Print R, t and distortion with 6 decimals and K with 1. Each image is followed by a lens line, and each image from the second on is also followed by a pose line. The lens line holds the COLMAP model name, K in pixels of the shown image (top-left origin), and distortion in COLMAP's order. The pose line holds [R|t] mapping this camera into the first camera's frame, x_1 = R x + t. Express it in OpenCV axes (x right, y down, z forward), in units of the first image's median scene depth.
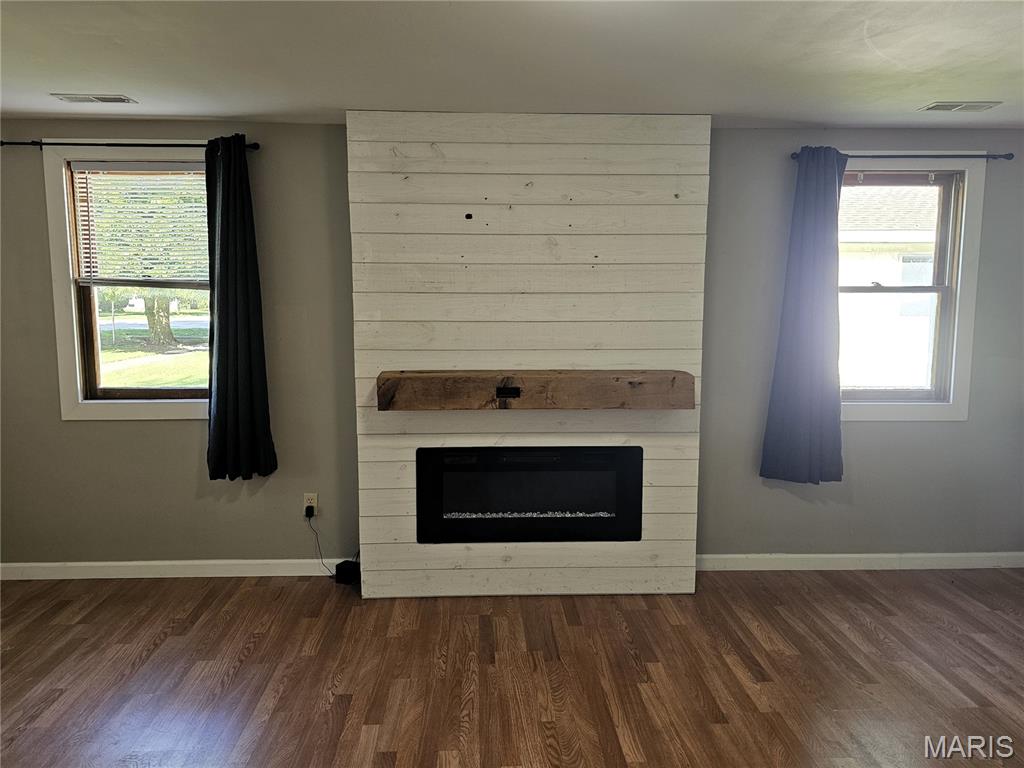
lens RADIAL K [[724.9, 0, 512.0], [0, 724.9, 384.0], [0, 0, 1]] dist [0.041921, -0.007928]
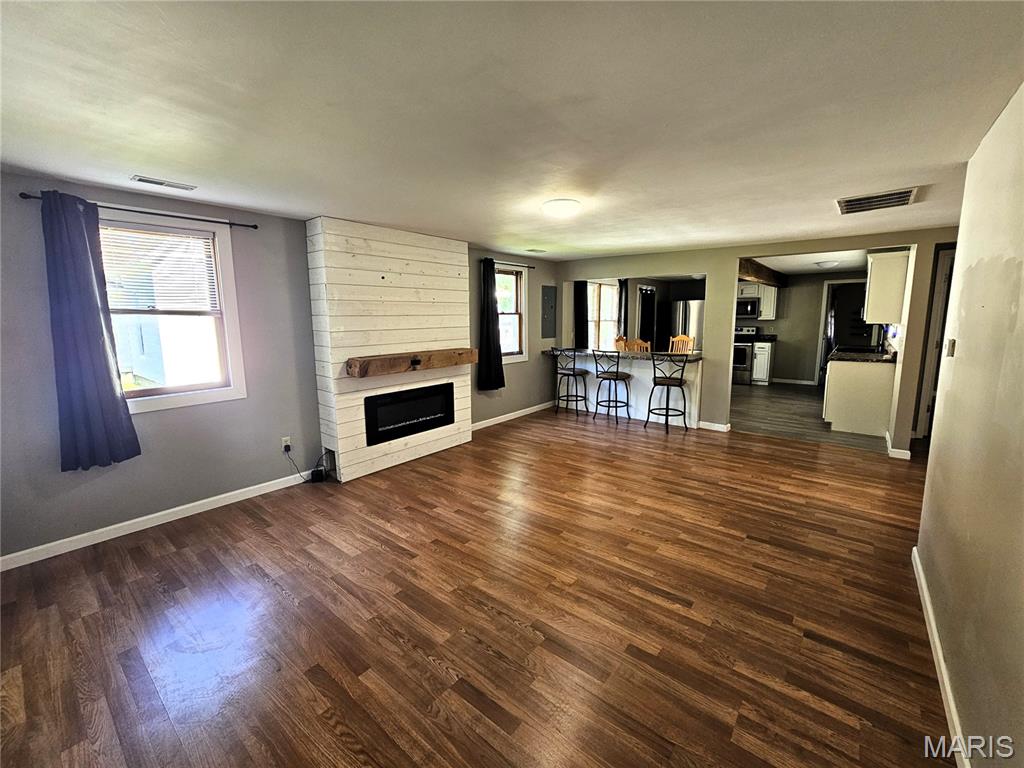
lens RADIAL K [[414.9, 0, 512.0], [0, 414.9, 384.0], [0, 0, 1]] dist [-0.001146, -0.000012]
pose [[0.669553, -0.127636, 0.731716, -0.670570], [0.102365, 0.991581, 0.079298, 0.006460], [-0.735677, 0.021808, 0.676981, -0.033828]]
